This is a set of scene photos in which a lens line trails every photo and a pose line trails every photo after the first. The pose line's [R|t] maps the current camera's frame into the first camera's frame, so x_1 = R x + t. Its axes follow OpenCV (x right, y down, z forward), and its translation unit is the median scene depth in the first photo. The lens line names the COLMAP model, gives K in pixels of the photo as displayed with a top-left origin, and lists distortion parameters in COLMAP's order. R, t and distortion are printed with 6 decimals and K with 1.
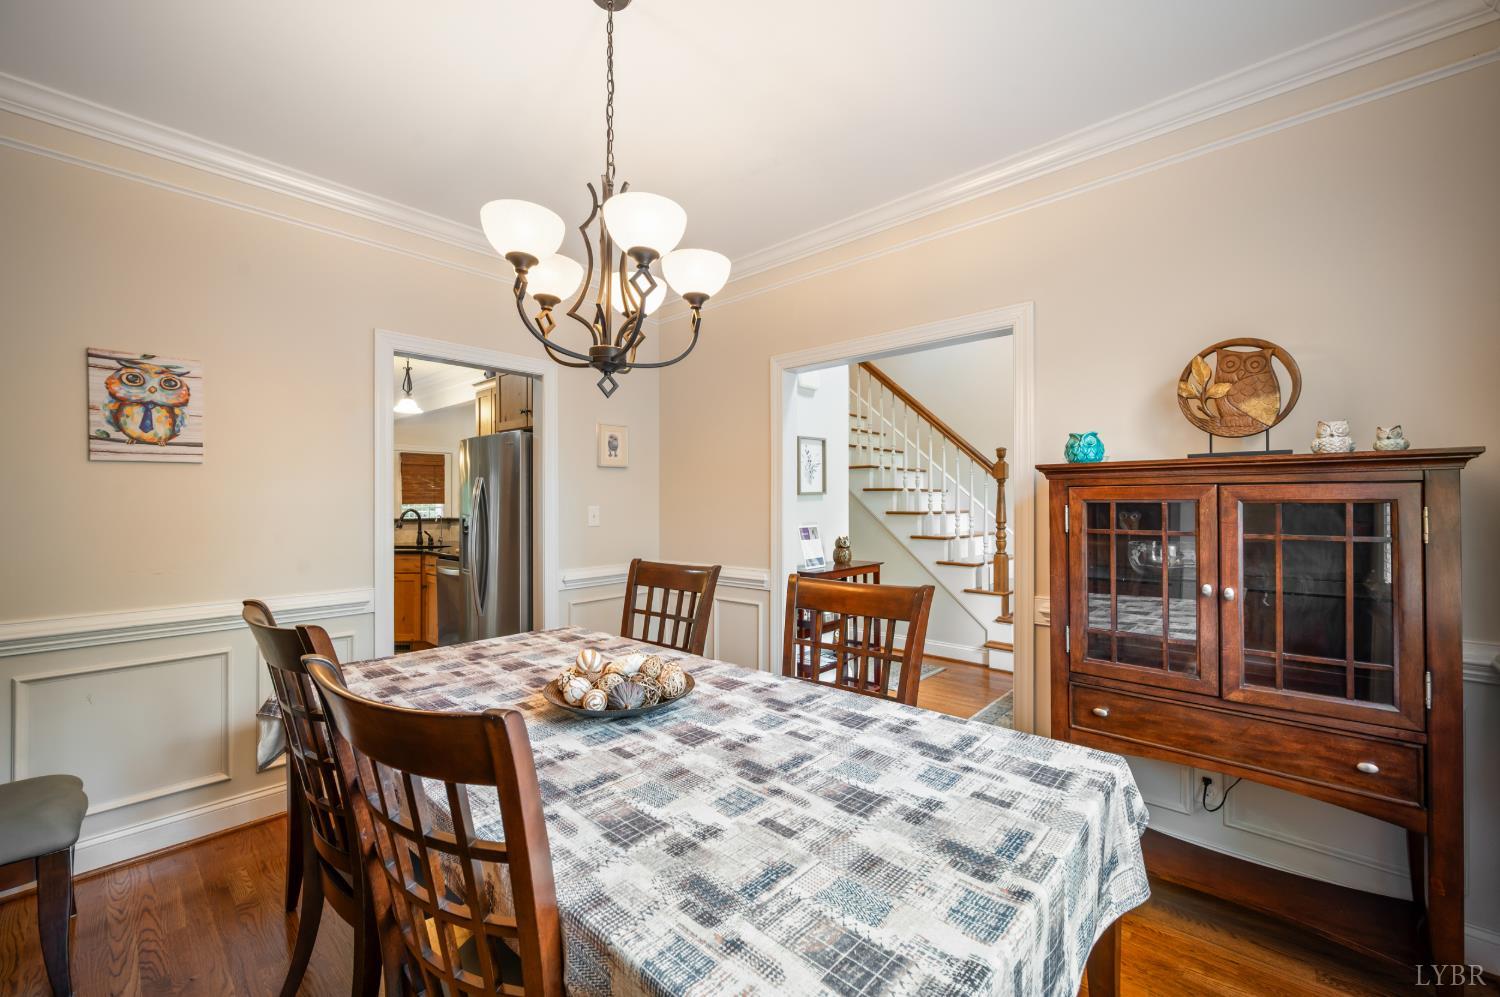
lens RADIAL K [[602.8, 0, 757.2], [0, 602.8, 500.8], [0, 0, 1]] dist [-0.003500, 0.000425]
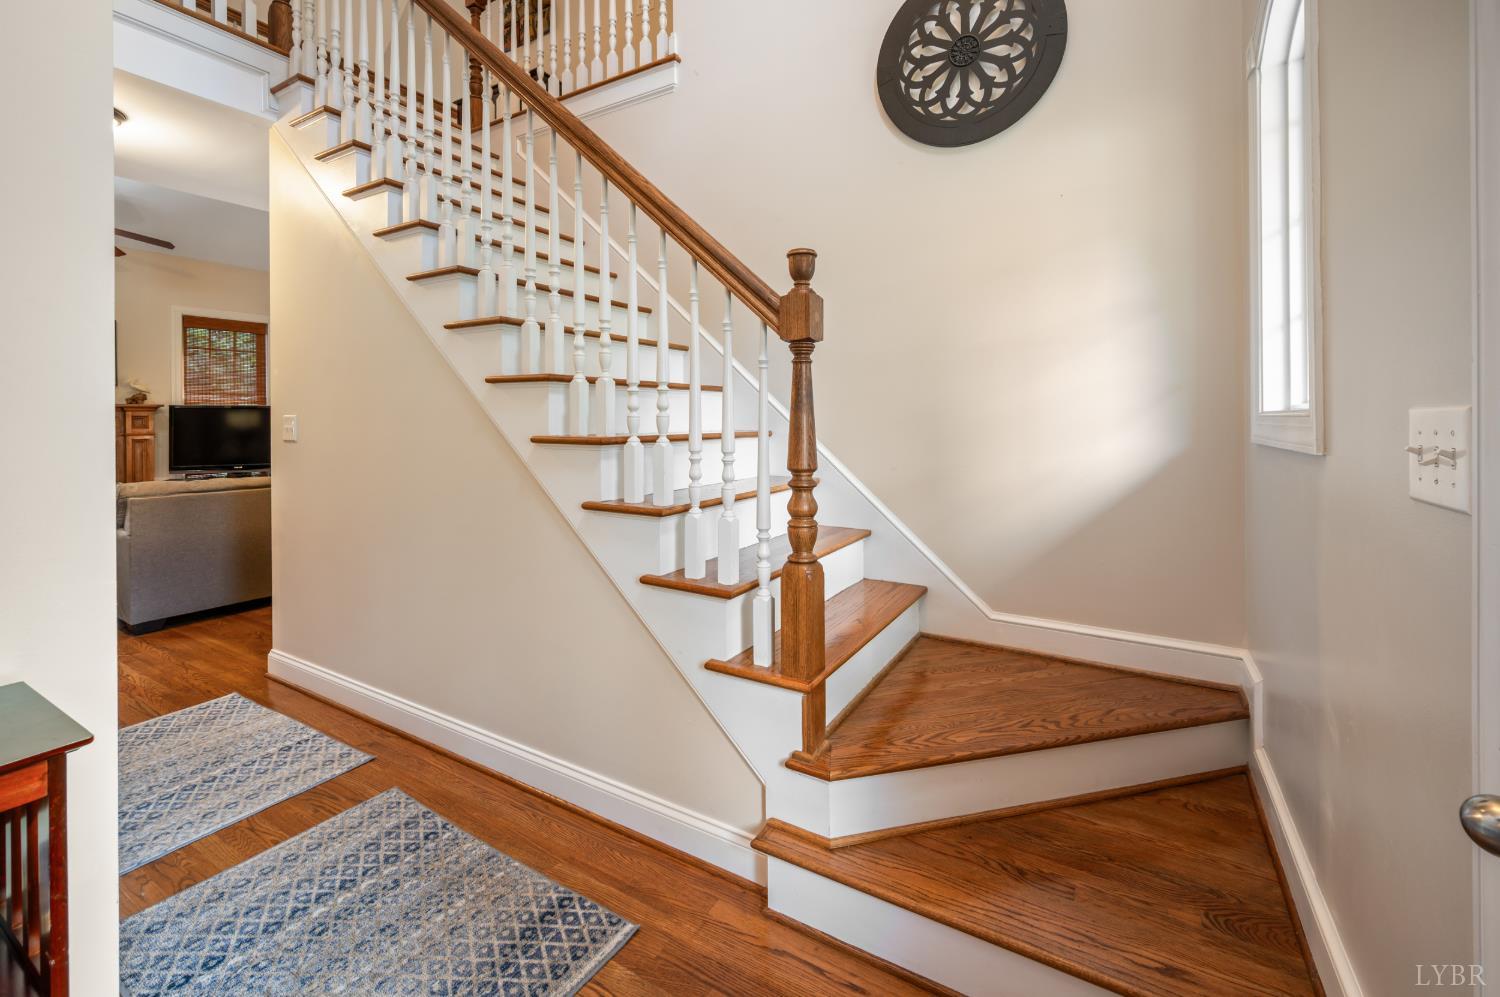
lens RADIAL K [[633.4, 0, 749.1], [0, 633.4, 415.6], [0, 0, 1]] dist [-0.000900, 0.000237]
pose [[0.981388, -0.000617, 0.192033, 0.306425], [0.000990, 0.999998, -0.001850, 0.006401], [-0.192032, 0.002006, 0.981387, 0.654047]]
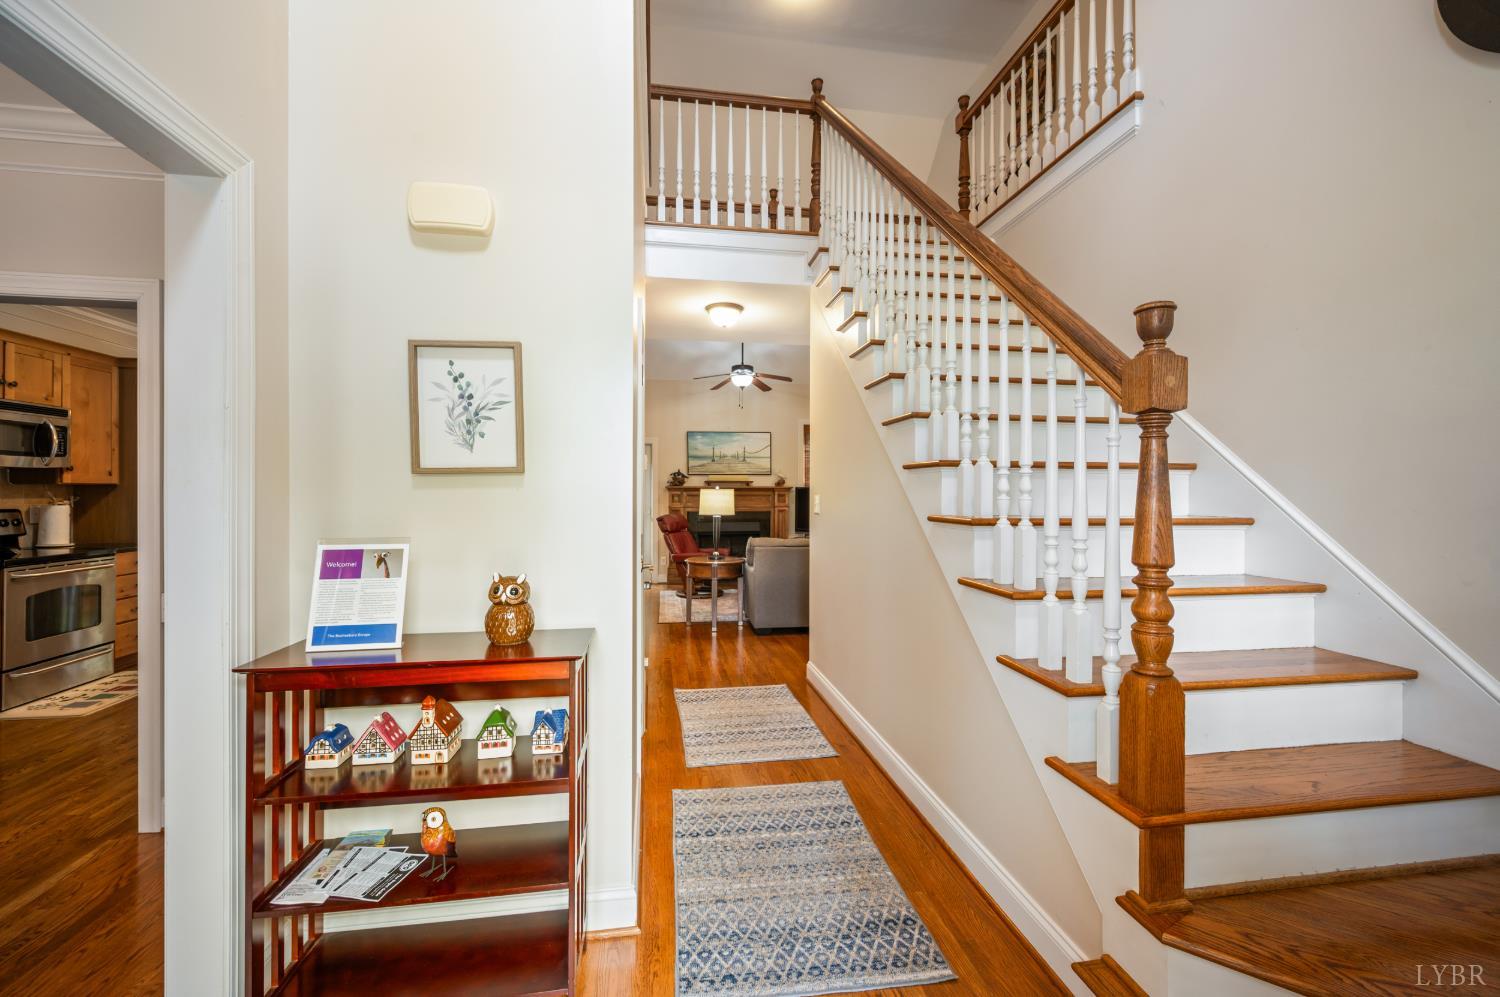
lens RADIAL K [[602.8, 0, 754.4], [0, 602.8, 496.9], [0, 0, 1]] dist [-0.003500, 0.000425]
pose [[0.779897, 0.007079, -0.625868, 0.435072], [-0.005621, 0.999975, 0.004306, 0.003870], [0.625883, 0.000160, 0.779917, 0.658070]]
